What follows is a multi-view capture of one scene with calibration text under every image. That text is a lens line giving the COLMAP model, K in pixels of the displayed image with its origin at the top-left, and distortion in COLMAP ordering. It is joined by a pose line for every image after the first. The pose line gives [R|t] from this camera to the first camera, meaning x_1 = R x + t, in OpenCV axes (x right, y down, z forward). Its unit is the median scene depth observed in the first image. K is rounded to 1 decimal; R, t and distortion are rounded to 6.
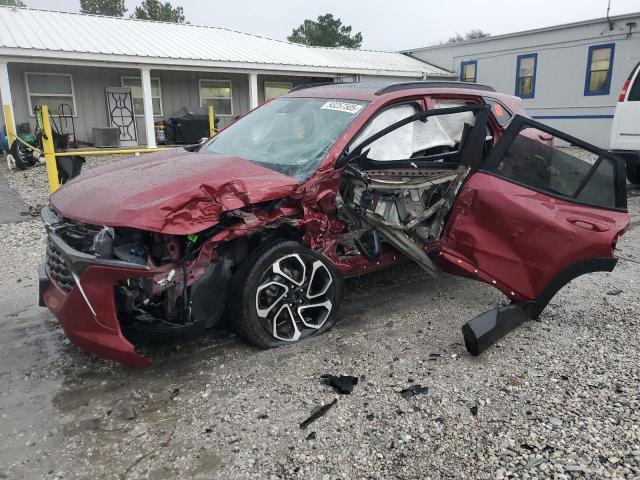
lens RADIAL K [[491.2, 0, 320.2], [0, 491.2, 242.4], [0, 0, 1]] dist [-0.008713, 0.014683]
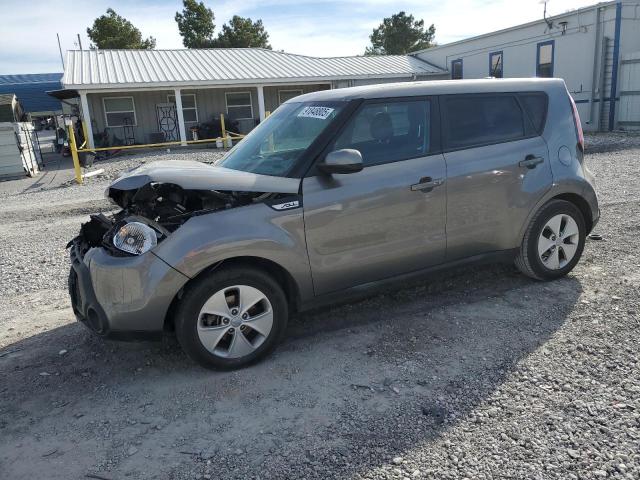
lens RADIAL K [[491.2, 0, 319.8], [0, 491.2, 238.4], [0, 0, 1]] dist [-0.008713, 0.014683]
pose [[0.975354, 0.002535, -0.220632, 0.289506], [-0.001628, 0.999989, 0.004291, 0.053553], [0.220640, -0.003826, 0.975348, -0.230689]]
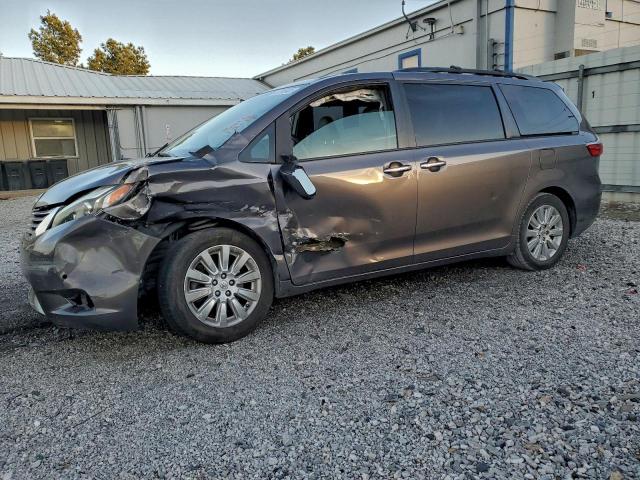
lens RADIAL K [[491.2, 0, 322.2], [0, 491.2, 242.9], [0, 0, 1]] dist [-0.008713, 0.014683]
pose [[0.995115, -0.010790, -0.098131, 0.478446], [0.004301, 0.997804, -0.066095, -0.065598], [0.098628, 0.065350, 0.992976, 0.260080]]
